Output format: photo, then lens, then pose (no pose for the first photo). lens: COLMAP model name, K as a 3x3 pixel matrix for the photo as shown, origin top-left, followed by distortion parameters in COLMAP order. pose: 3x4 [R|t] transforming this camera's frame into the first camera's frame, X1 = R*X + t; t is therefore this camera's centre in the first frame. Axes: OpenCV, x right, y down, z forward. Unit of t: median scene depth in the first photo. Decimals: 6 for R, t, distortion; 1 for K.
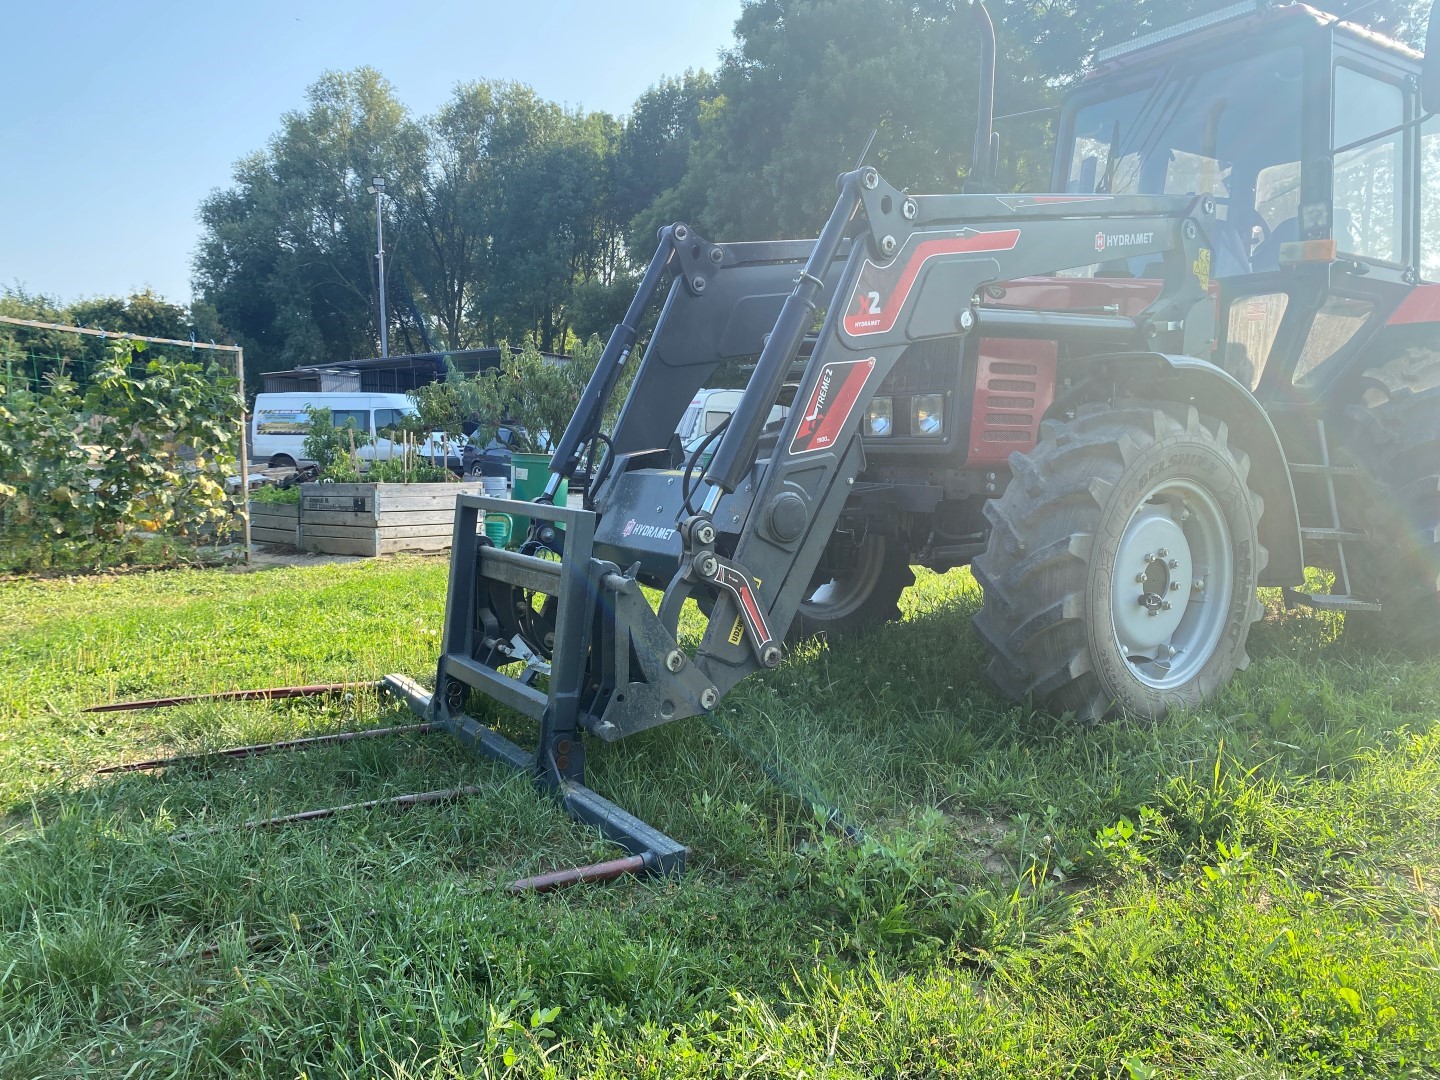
lens RADIAL K [[1088.6, 0, 720.0], [0, 1088.6, 540.0], [0, 0, 1]] dist [0.044588, -0.084213]
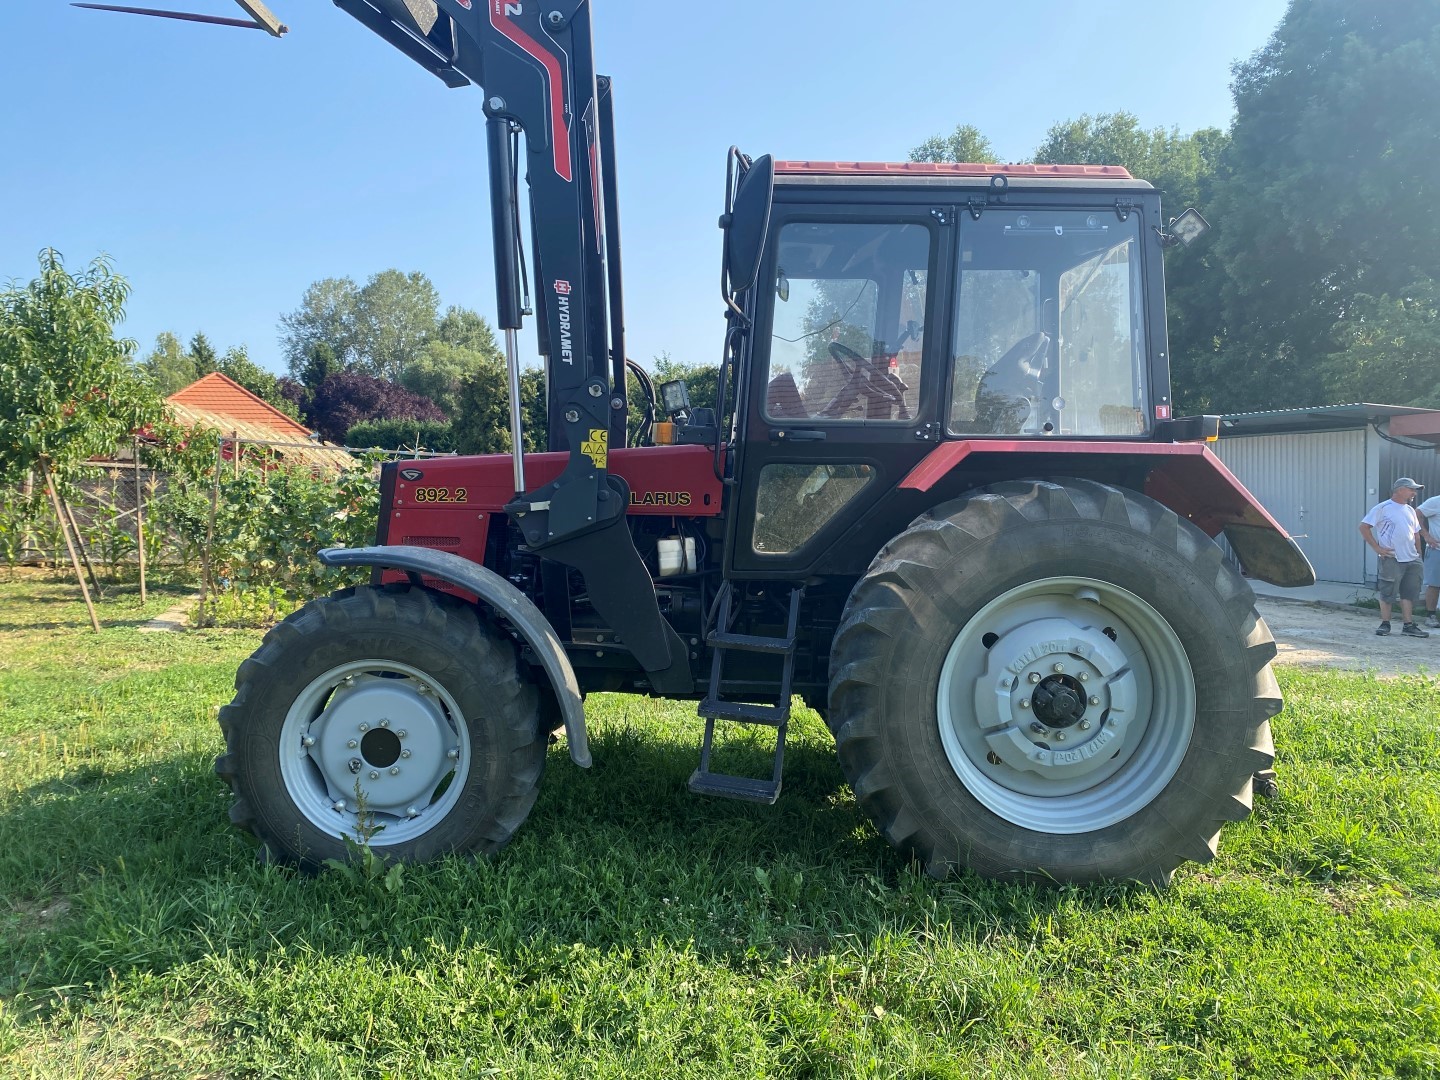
lens RADIAL K [[1109.5, 0, 715.3], [0, 1109.5, 529.9], [0, 0, 1]] dist [0.046158, -0.067641]
pose [[0.838695, 0.026598, -0.543951, 0.070804], [-0.050141, 0.998336, -0.028494, -0.009219], [0.542288, 0.051172, 0.838633, 0.011566]]
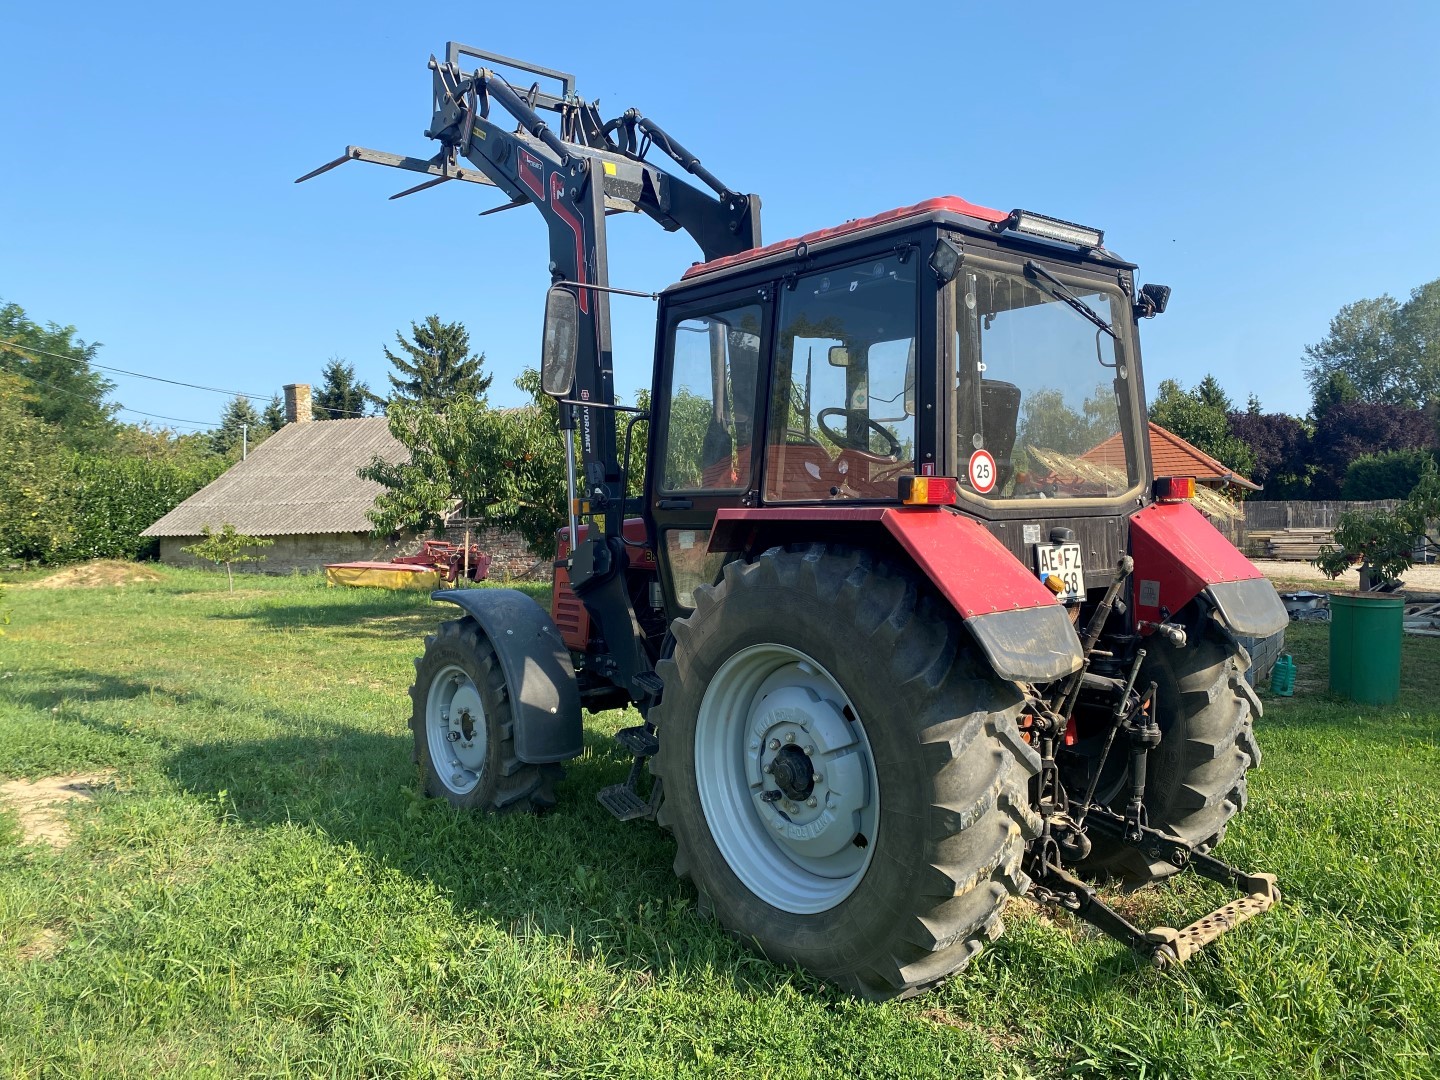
lens RADIAL K [[1101.5, 0, 708.5], [0, 1101.5, 518.6], [0, 0, 1]] dist [0.042146, -0.030942]
pose [[0.099652, -0.004829, -0.995011, 0.113020], [-0.076731, 0.996973, -0.012523, -0.015127], [0.992059, 0.077596, 0.098980, 0.063343]]
